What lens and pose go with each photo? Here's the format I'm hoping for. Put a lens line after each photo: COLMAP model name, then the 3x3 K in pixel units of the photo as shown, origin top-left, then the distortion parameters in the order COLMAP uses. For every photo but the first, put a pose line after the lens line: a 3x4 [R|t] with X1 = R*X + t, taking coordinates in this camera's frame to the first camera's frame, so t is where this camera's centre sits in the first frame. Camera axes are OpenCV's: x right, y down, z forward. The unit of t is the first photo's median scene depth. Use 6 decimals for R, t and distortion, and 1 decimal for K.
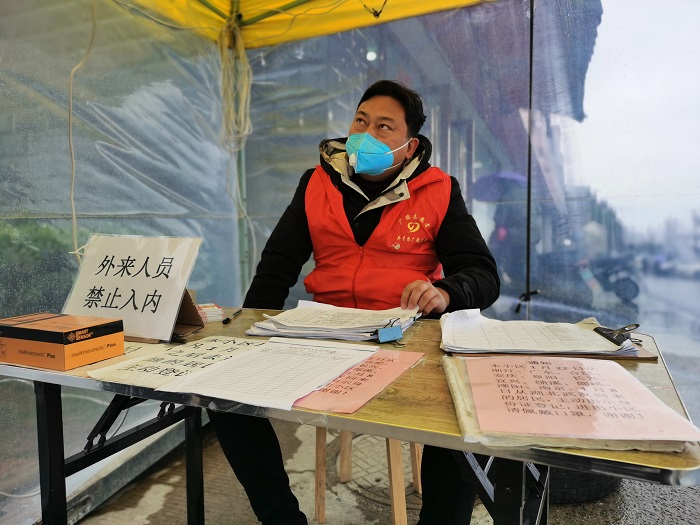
lens RADIAL K [[546.2, 0, 346.0], [0, 546.2, 259.7], [0, 0, 1]] dist [0.067402, -0.026431]
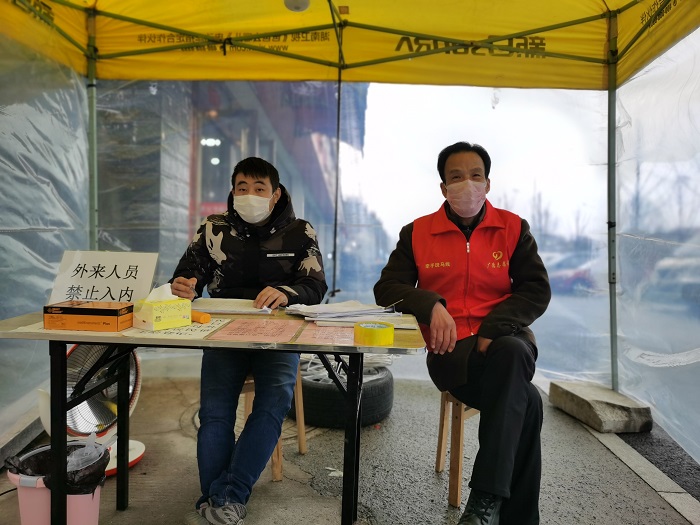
lens RADIAL K [[546.2, 0, 351.4], [0, 546.2, 263.4], [0, 0, 1]] dist [0.067402, -0.026431]
pose [[0.922344, 0.012767, 0.386158, -0.169496], [-0.013121, 0.999912, -0.001719, -0.007528], [-0.386146, -0.003481, 0.922431, -0.305630]]
